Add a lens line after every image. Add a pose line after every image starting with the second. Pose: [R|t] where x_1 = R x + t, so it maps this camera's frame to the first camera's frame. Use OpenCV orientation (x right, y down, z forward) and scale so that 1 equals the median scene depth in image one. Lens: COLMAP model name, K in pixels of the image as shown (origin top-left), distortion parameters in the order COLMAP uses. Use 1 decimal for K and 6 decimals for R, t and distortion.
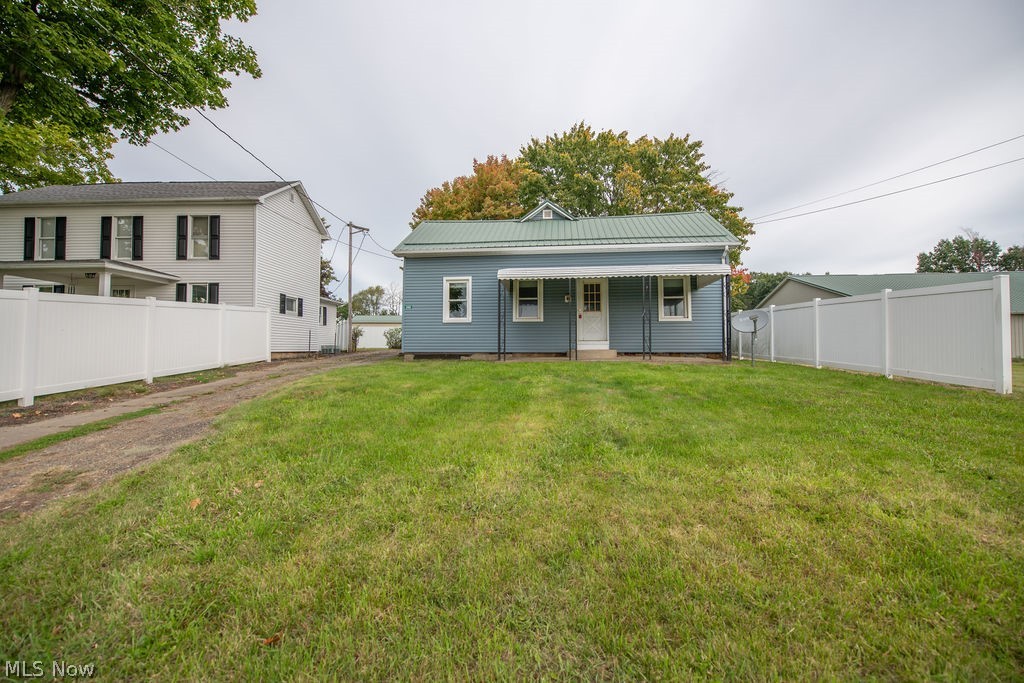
lens RADIAL K [[406.2, 0, 515.9], [0, 406.2, 339.4], [0, 0, 1]] dist [-0.016472, -0.001801]
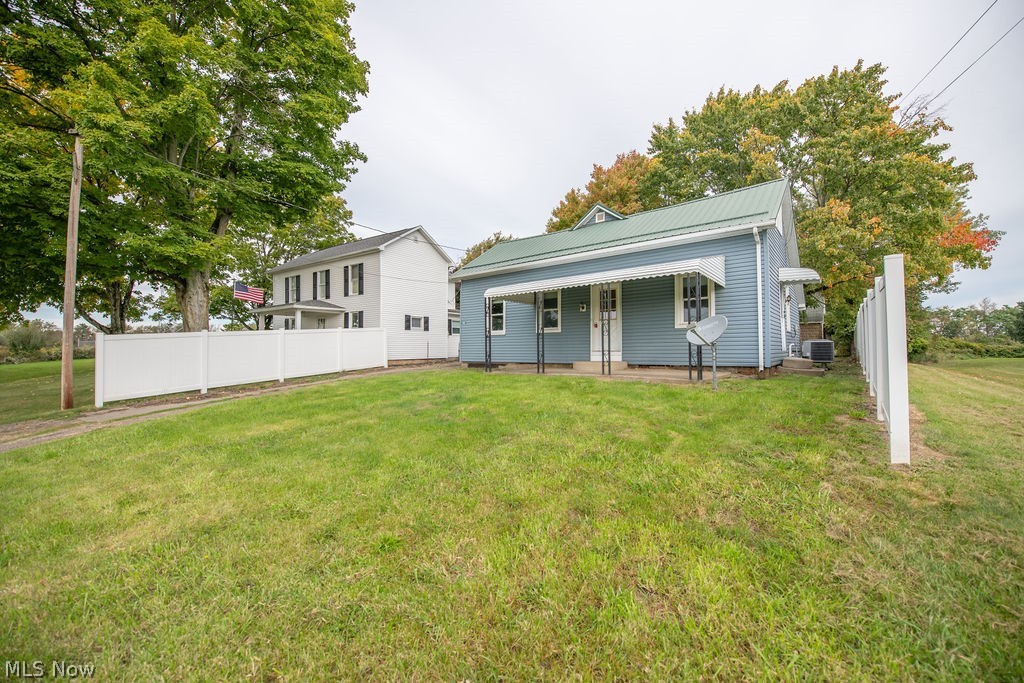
lens RADIAL K [[406.2, 0, 516.4], [0, 406.2, 340.6], [0, 0, 1]] dist [-0.016472, -0.001801]
pose [[0.841255, -0.018819, -0.540311, 0.478318], [0.020412, 0.999787, -0.003041, -0.020344], [0.540253, -0.008470, 0.841460, 0.094508]]
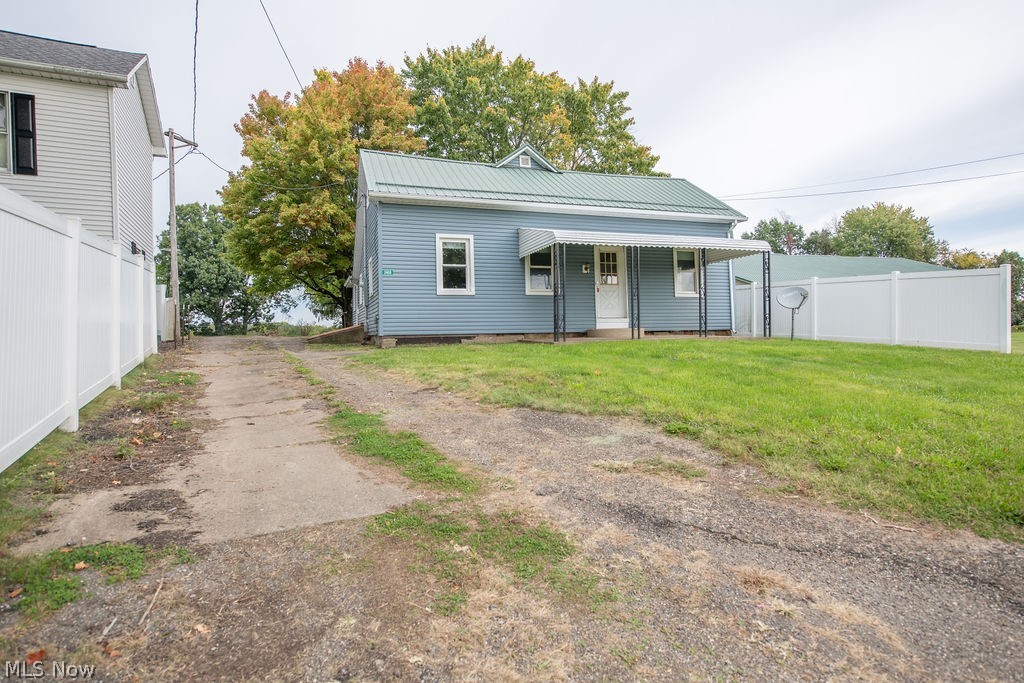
lens RADIAL K [[541.8, 0, 515.2], [0, 541.8, 342.7], [0, 0, 1]] dist [-0.007495, -0.001834]
pose [[0.905754, -0.021224, 0.423271, -0.452671], [0.004144, 0.999141, 0.041232, 0.006473], [-0.423783, -0.035592, 0.905064, 0.030793]]
